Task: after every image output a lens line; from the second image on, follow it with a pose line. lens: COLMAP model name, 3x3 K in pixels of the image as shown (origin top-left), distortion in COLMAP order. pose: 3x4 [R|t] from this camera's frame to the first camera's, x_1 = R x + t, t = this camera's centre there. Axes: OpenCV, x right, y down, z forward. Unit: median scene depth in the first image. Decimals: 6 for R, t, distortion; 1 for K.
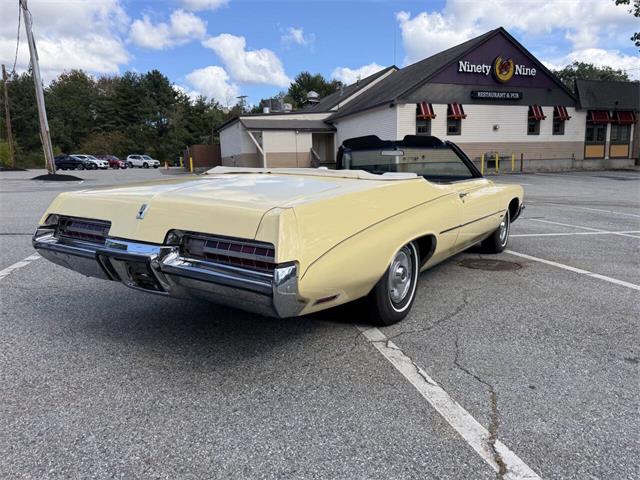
lens RADIAL K [[463.5, 0, 322.5], [0, 463.5, 235.3], [0, 0, 1]] dist [0.033330, -0.039384]
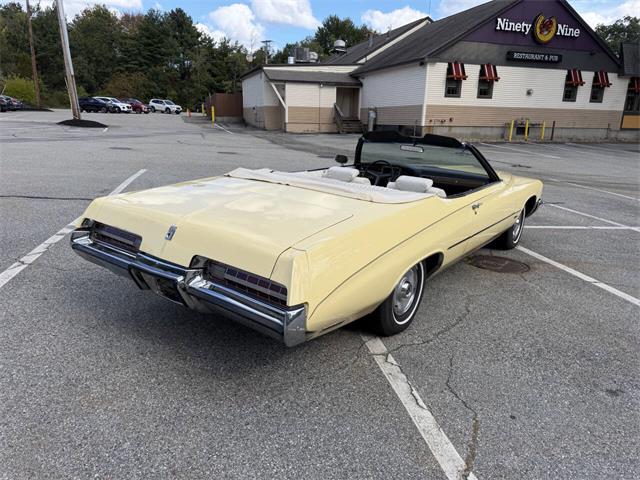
lens RADIAL K [[463.5, 0, 317.0], [0, 463.5, 244.1], [0, 0, 1]] dist [0.033330, -0.039384]
pose [[0.997074, 0.061215, -0.045776, 0.007336], [-0.055240, 0.990990, 0.122010, -0.138825], [0.052833, -0.119124, 0.991473, -0.055212]]
